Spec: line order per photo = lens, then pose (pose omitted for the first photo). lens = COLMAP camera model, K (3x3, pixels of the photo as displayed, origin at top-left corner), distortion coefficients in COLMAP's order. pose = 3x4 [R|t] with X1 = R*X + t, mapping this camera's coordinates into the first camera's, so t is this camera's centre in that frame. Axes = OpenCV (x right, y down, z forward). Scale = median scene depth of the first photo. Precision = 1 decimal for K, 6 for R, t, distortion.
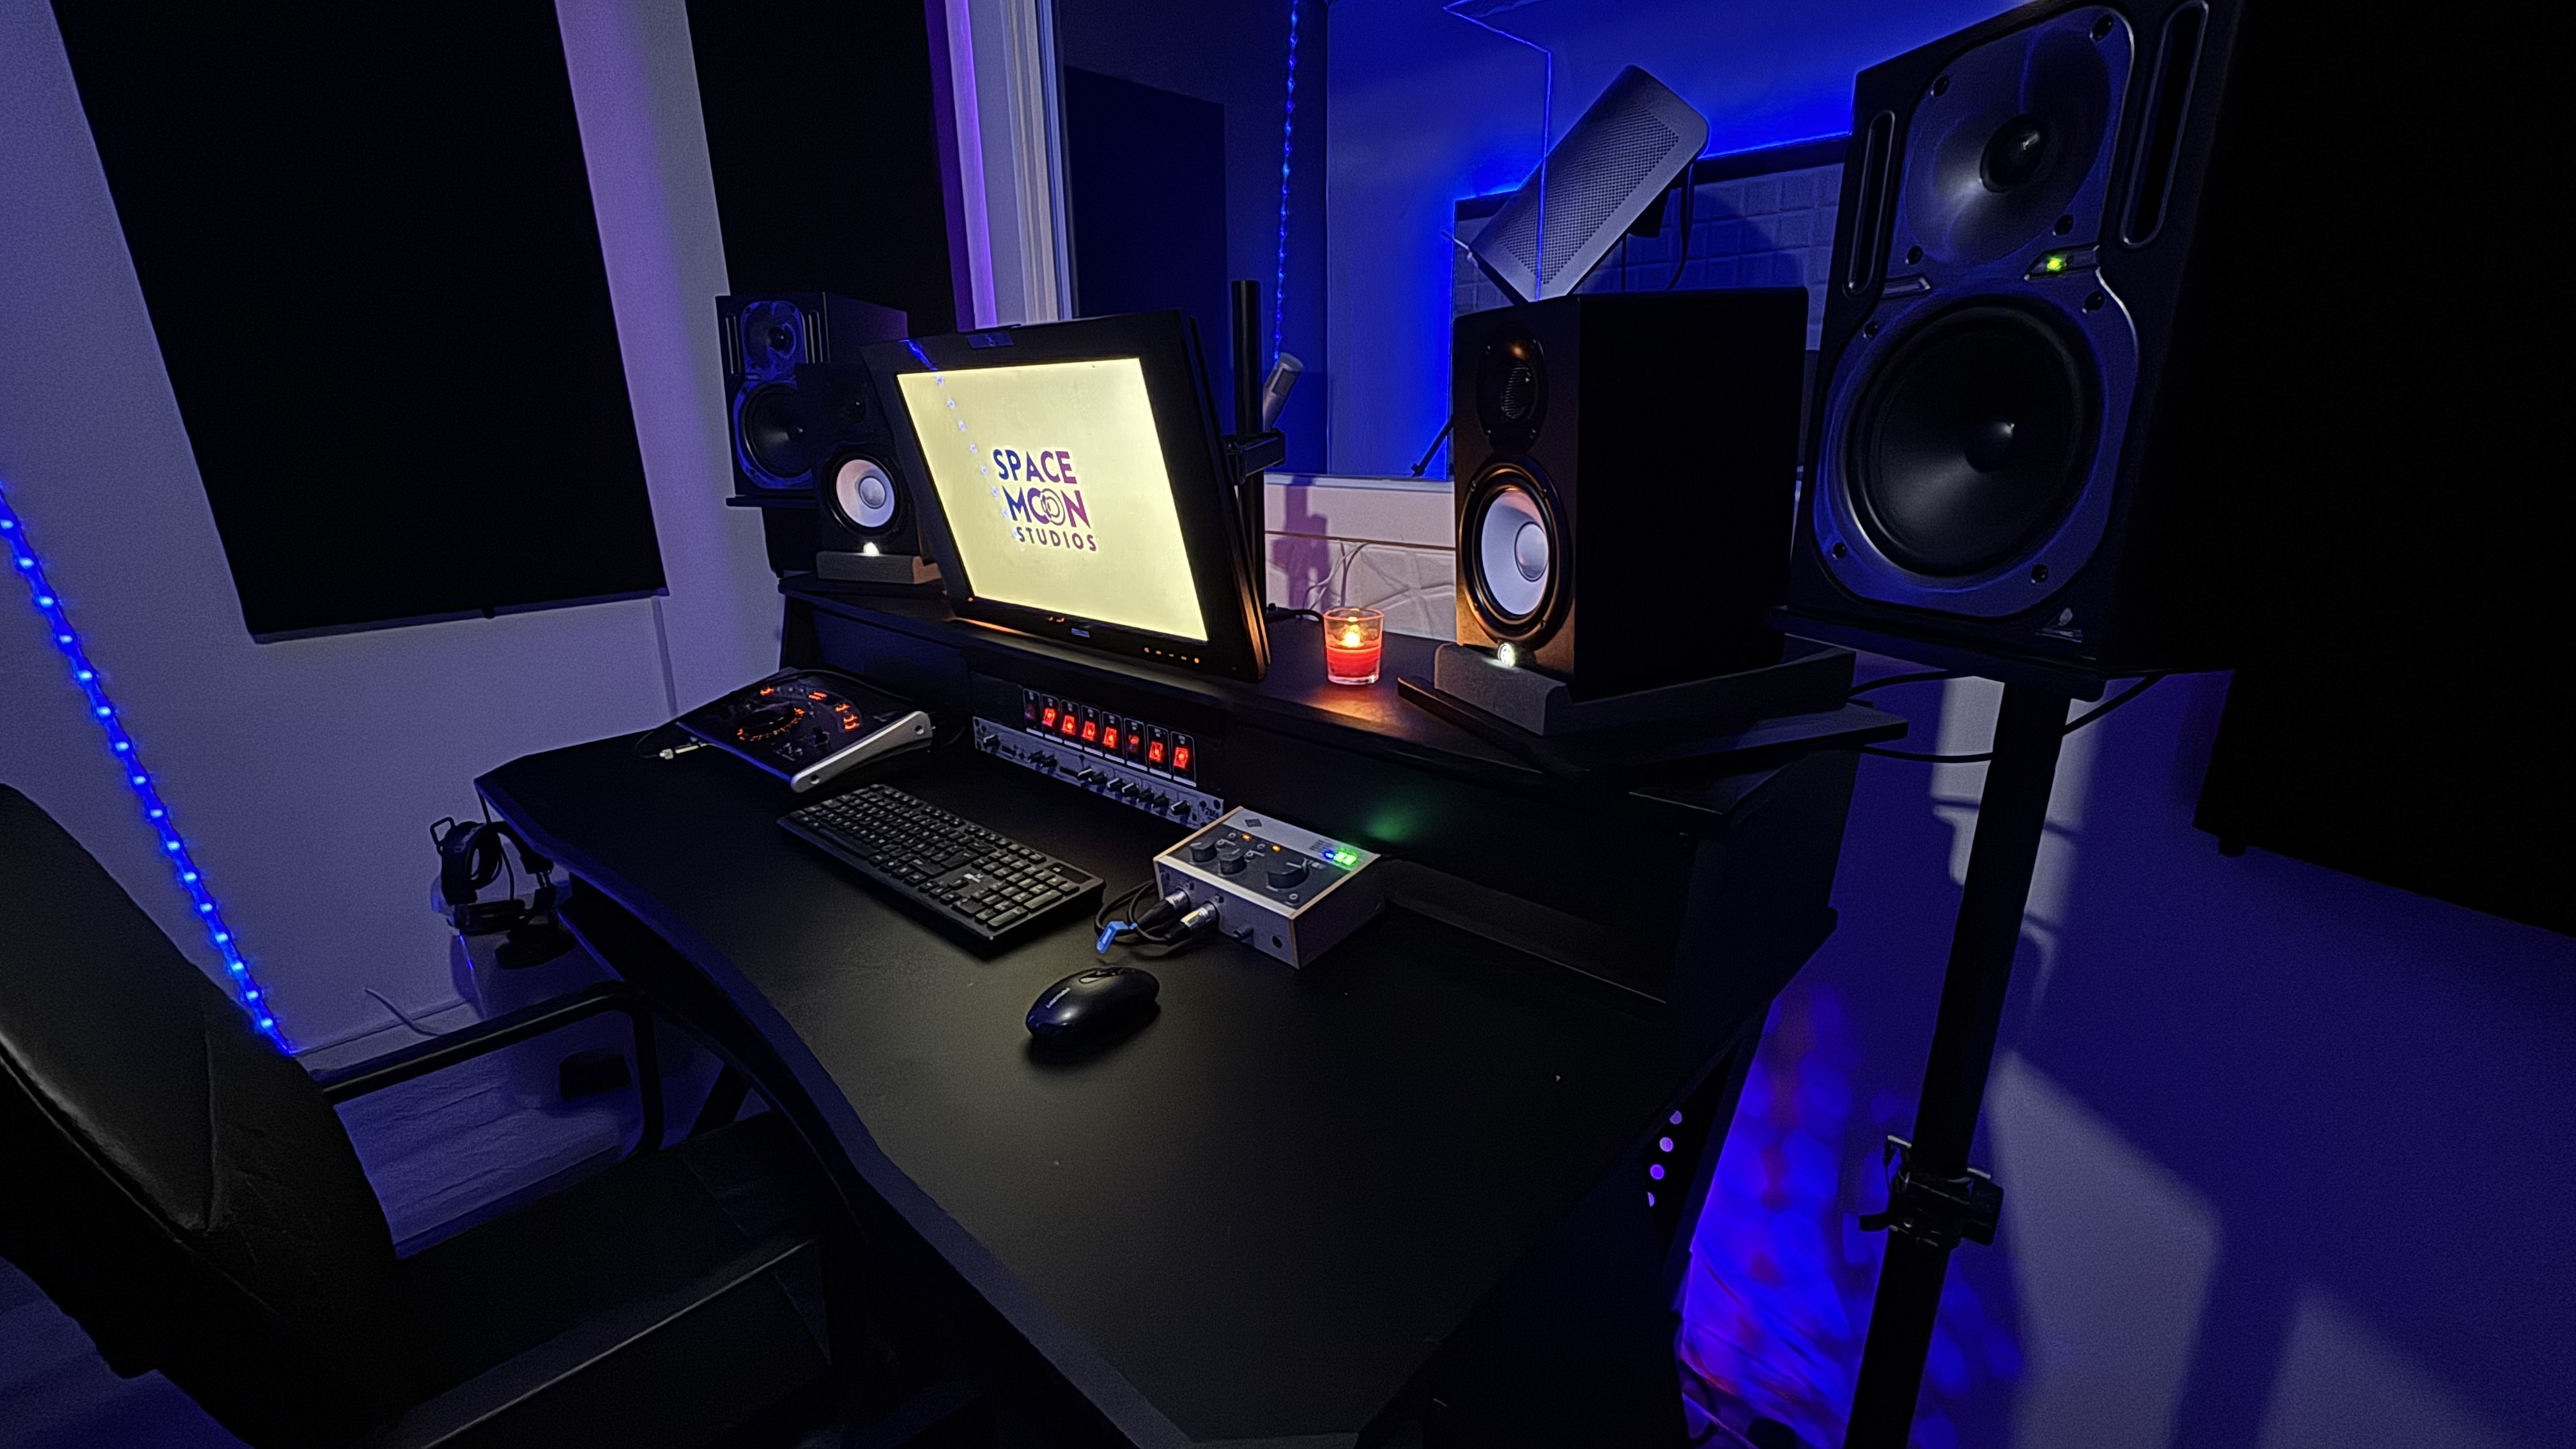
lens RADIAL K [[1039.1, 0, 1295.4], [0, 1039.1, 728.5], [0, 0, 1]] dist [0.018225, 0.000127]
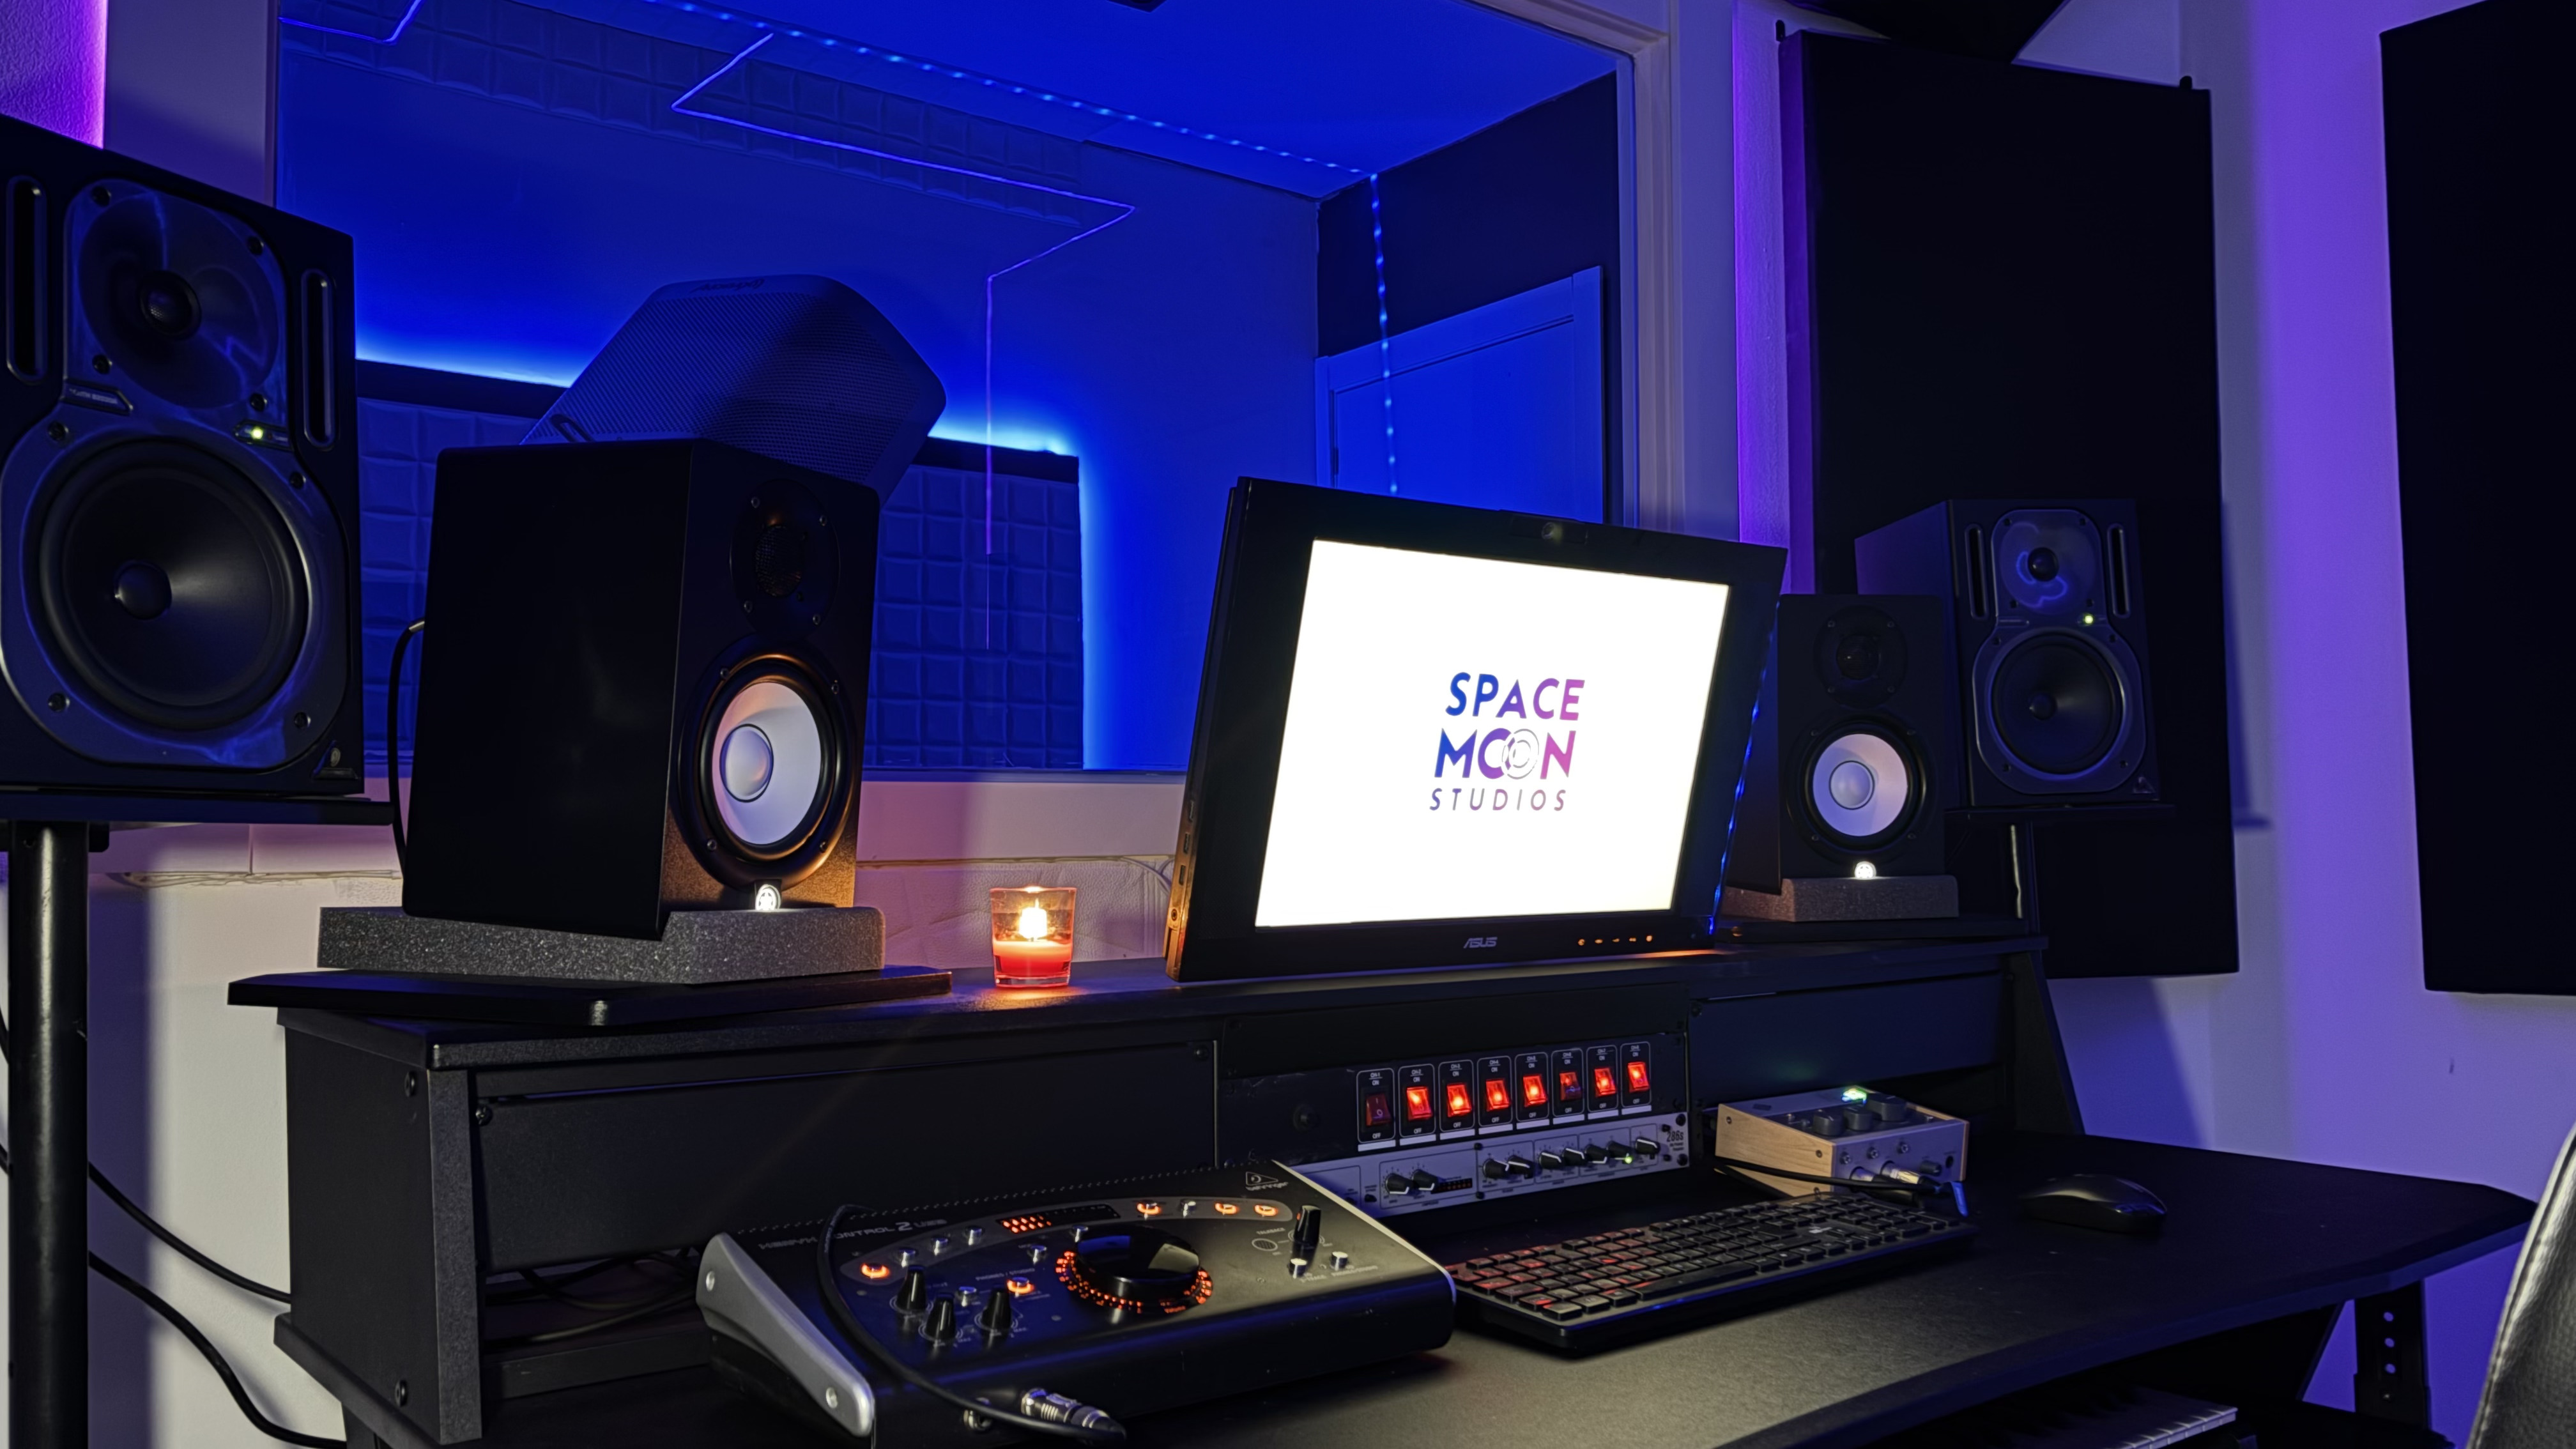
lens RADIAL K [[1957.5, 0, 1300.4], [0, 1957.5, 686.1], [0, 0, 1]] dist [0.068508, -0.027916]
pose [[0.149035, 0.086123, 0.985074, -1.542959], [0.293707, 0.947386, -0.127264, -0.127249], [-0.944206, 0.308290, 0.115899, 0.948570]]
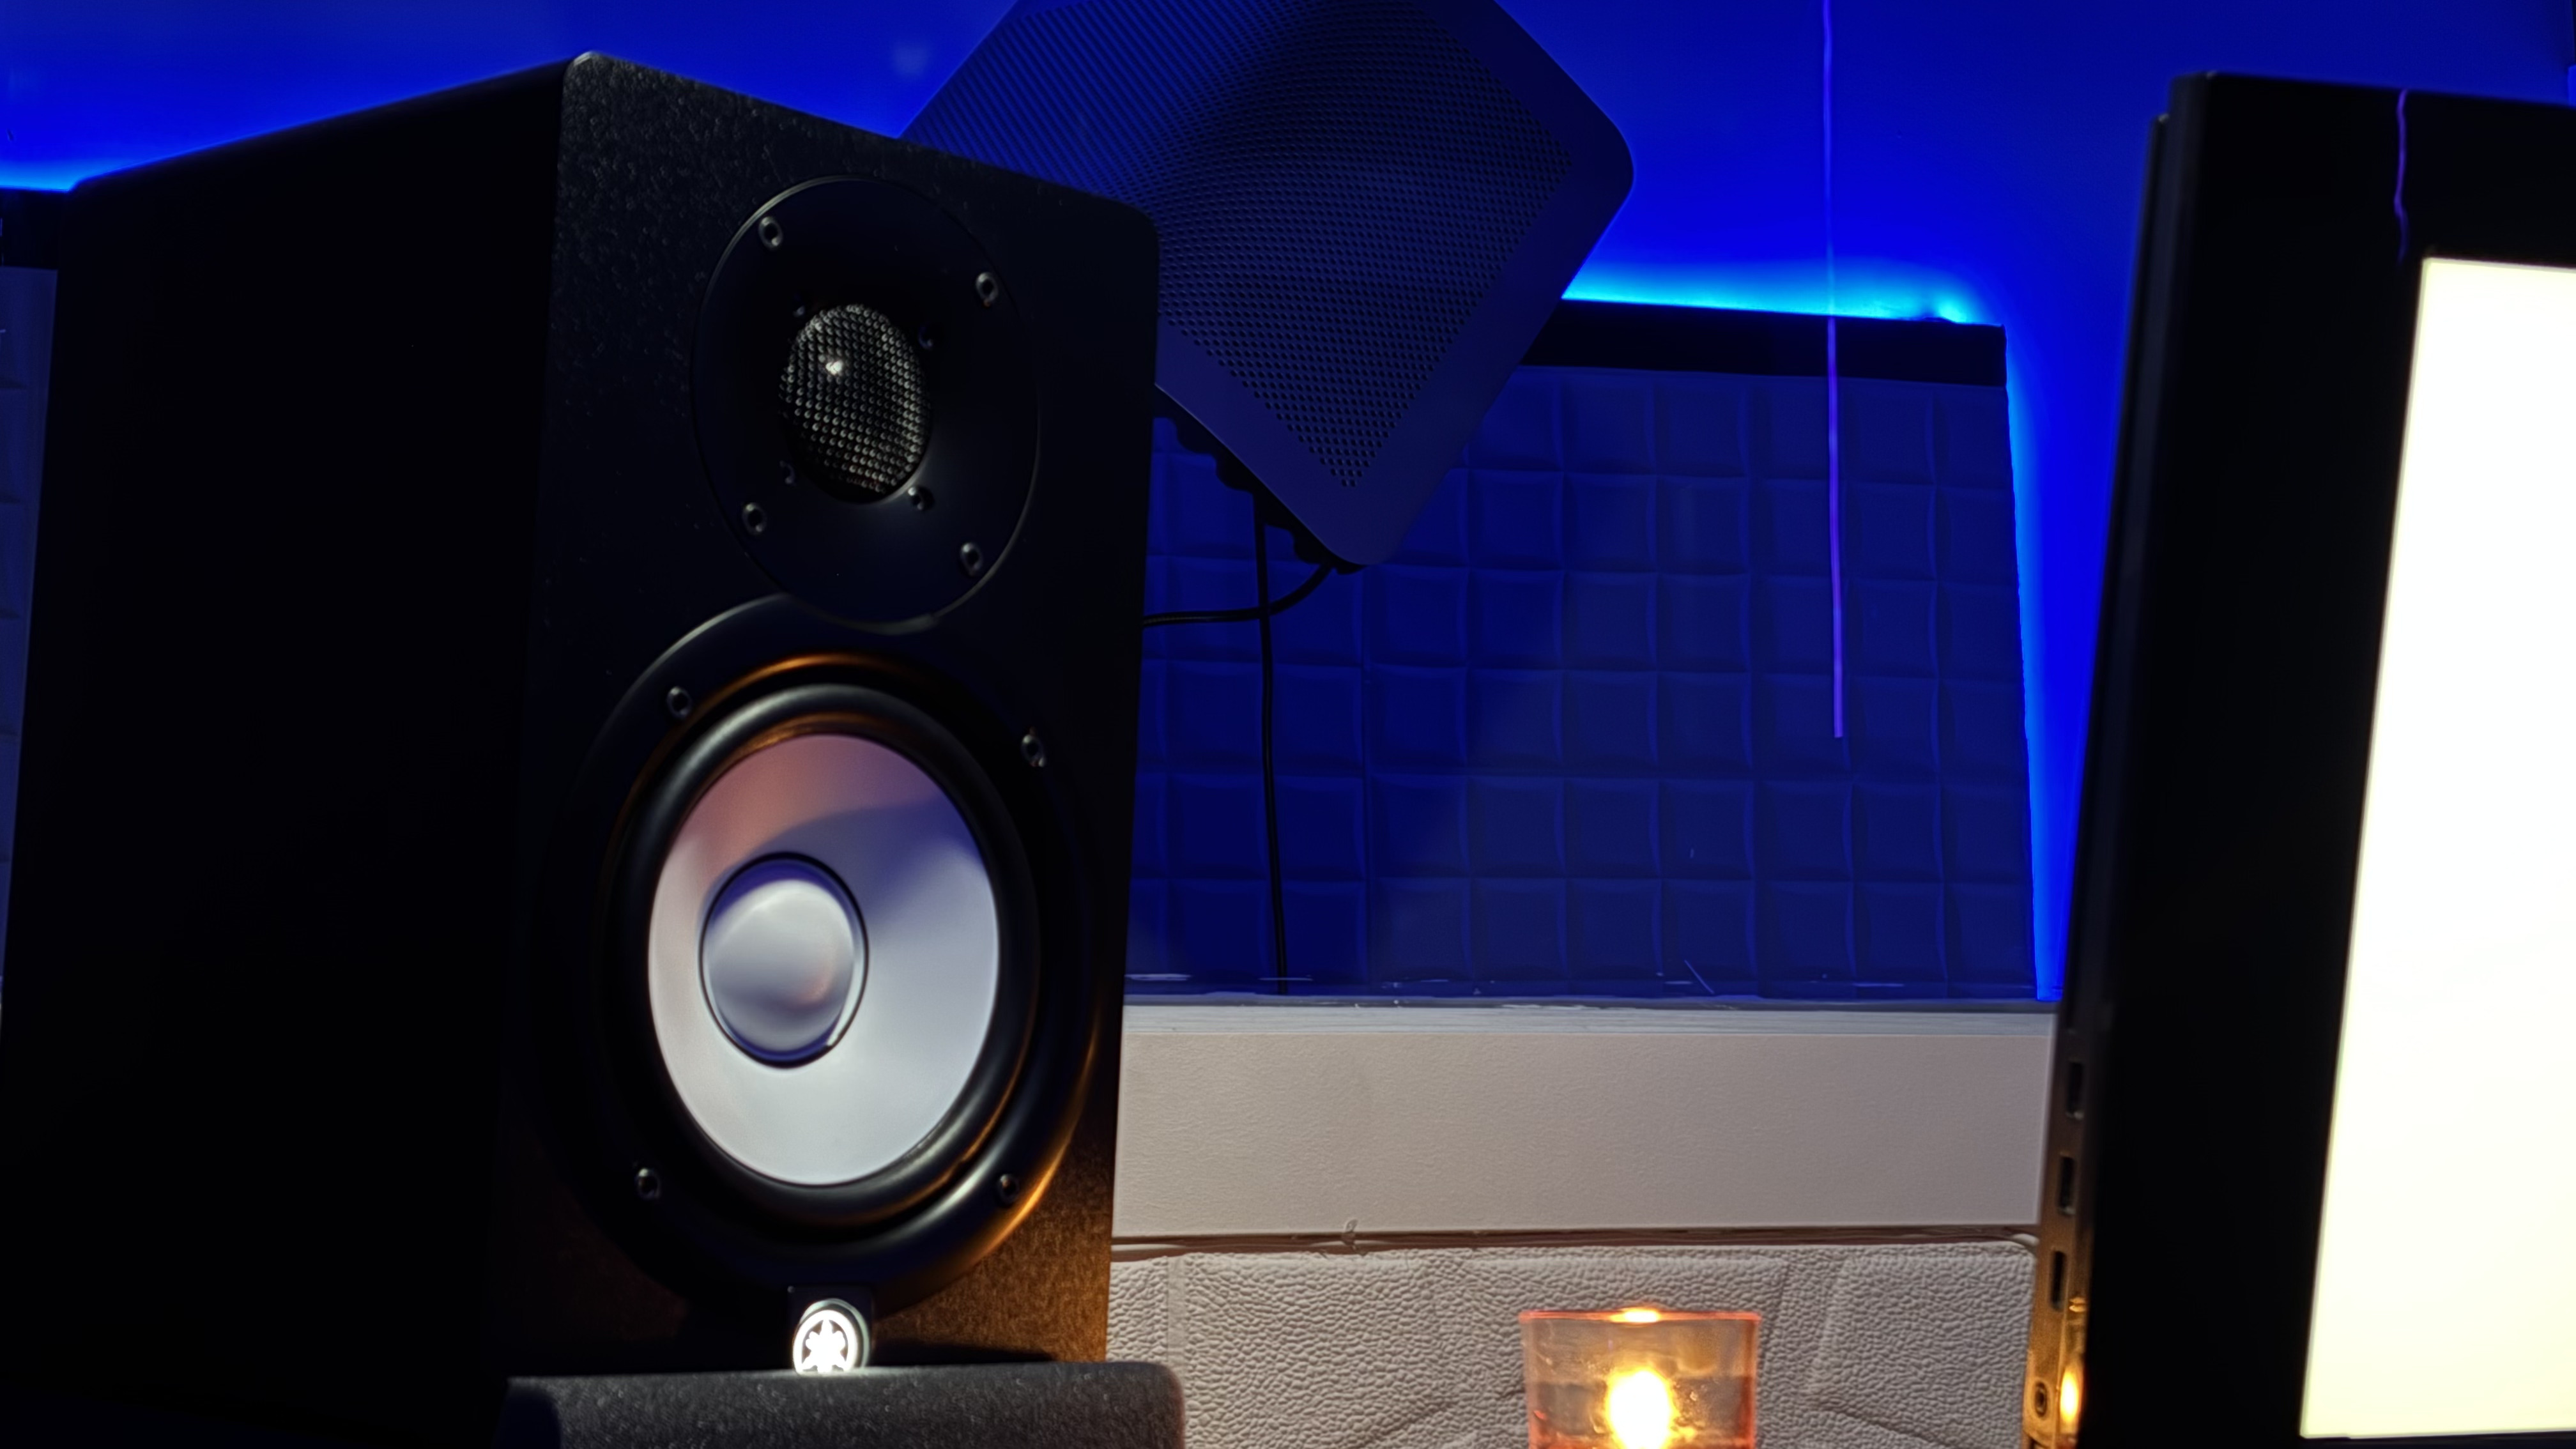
lens RADIAL K [[3770.0, 0, 1287.8], [0, 3770.0, 722.7], [0, 0, 1]] dist [0.013195, 0.000000]
pose [[0.472256, 0.117802, 0.873554, -1.143739], [0.263158, 0.926991, -0.267275, -0.131616], [-0.841262, 0.356105, 0.406777, 0.967760]]
